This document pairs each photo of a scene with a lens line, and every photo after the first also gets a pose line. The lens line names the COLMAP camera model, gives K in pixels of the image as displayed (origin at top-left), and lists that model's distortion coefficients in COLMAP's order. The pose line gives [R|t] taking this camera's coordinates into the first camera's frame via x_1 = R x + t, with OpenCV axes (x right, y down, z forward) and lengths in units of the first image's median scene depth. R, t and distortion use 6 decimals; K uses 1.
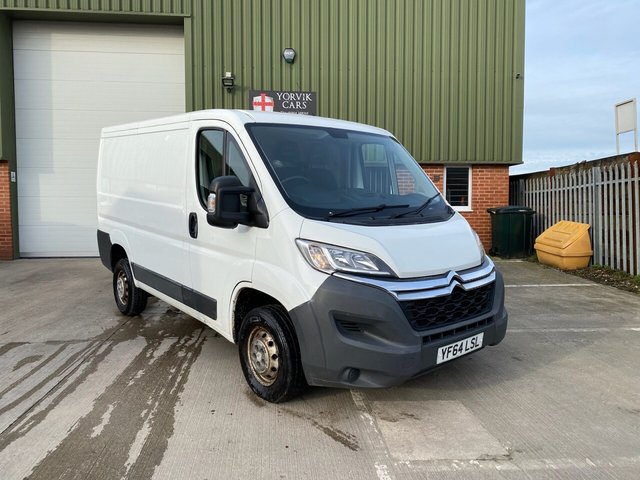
lens RADIAL K [[484.0, 0, 316.5], [0, 484.0, 237.2], [0, 0, 1]] dist [-0.003659, 0.000221]
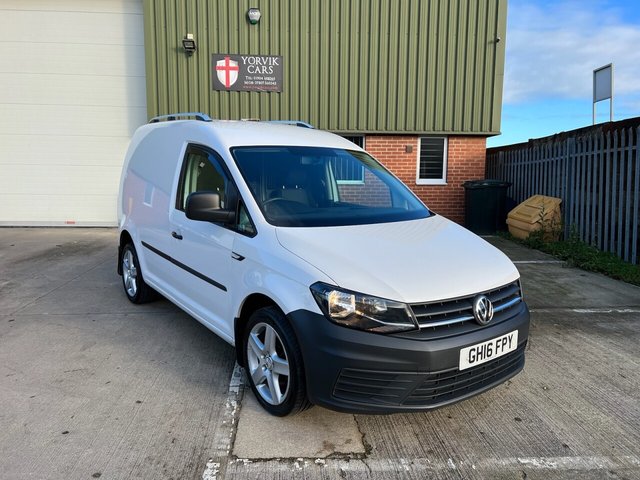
lens RADIAL K [[477.5, 0, 319.1], [0, 477.5, 242.7], [0, 0, 1]] dist [0.015053, -0.012029]
pose [[0.999835, 0.012450, -0.013234, 0.093404], [-0.011507, 0.997541, 0.069128, -0.000036], [0.014063, -0.068964, 0.997520, 0.040267]]
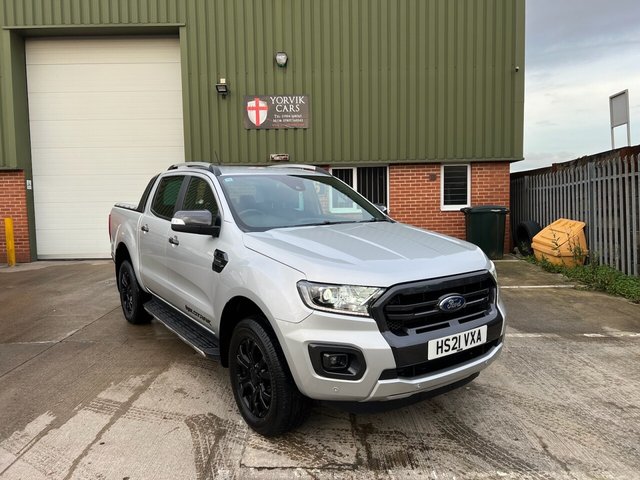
lens RADIAL K [[477.5, 0, 319.1], [0, 477.5, 242.7], [0, 0, 1]] dist [0.015053, -0.012029]
pose [[0.995378, -0.009648, -0.095554, 0.122078], [0.011484, 0.999760, 0.018681, -0.009794], [0.095350, -0.019692, 0.995249, 0.000954]]
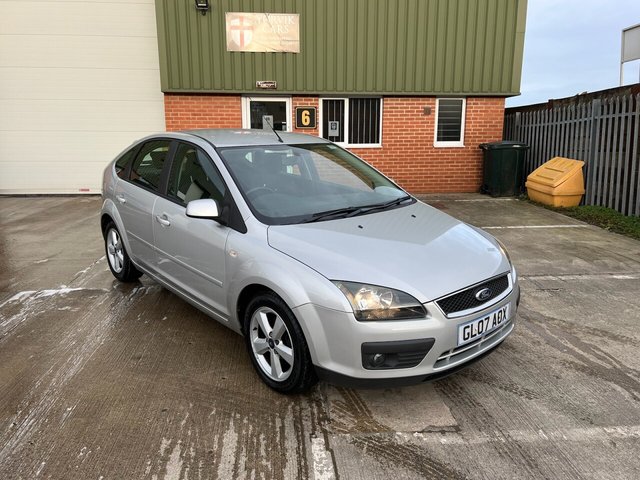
lens RADIAL K [[479.1, 0, 319.6], [0, 479.1, 241.0], [0, 0, 1]] dist [0.010899, -0.005014]
pose [[0.999994, -0.000063, 0.003466, 0.036989], [-0.000458, 0.988668, 0.150116, -0.012884], [-0.003437, -0.150117, 0.988662, 0.038688]]
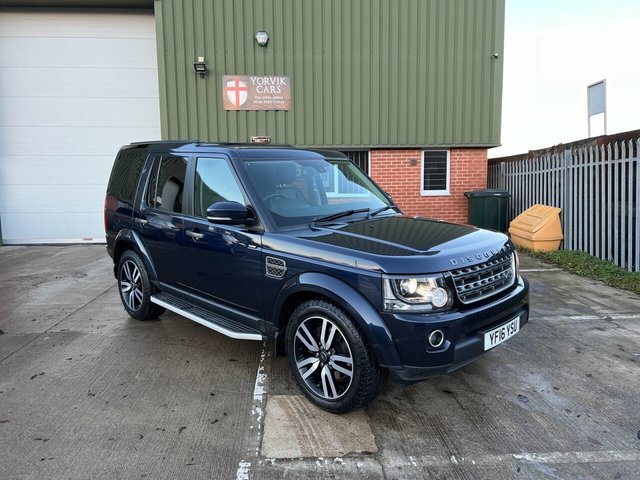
lens RADIAL K [[477.6, 0, 323.8], [0, 477.6, 242.3], [0, 0, 1]] dist [0.012138, -0.002881]
pose [[0.999810, -0.007426, -0.018011, 0.089361], [0.008392, 0.998495, 0.054206, -0.013517], [0.017581, -0.054347, 0.998367, 0.004495]]
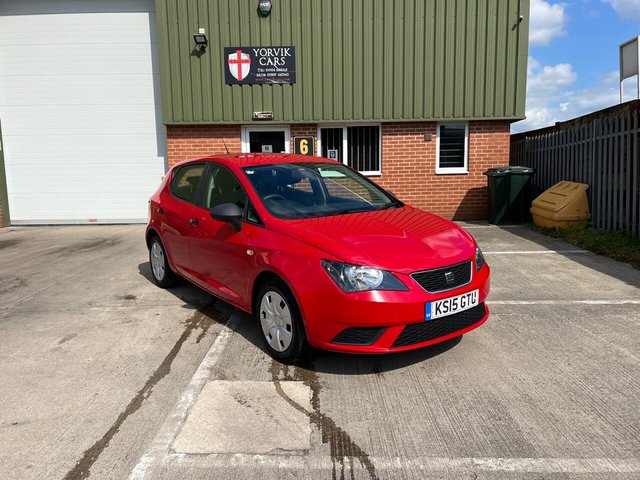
lens RADIAL K [[480.9, 0, 320.7], [0, 480.9, 243.7], [0, 0, 1]] dist [0.007171, -0.000737]
pose [[0.995592, -0.001751, -0.093777, 0.145833], [0.009335, 0.996711, 0.080499, 0.005829], [0.093328, -0.081019, 0.992334, 0.055038]]
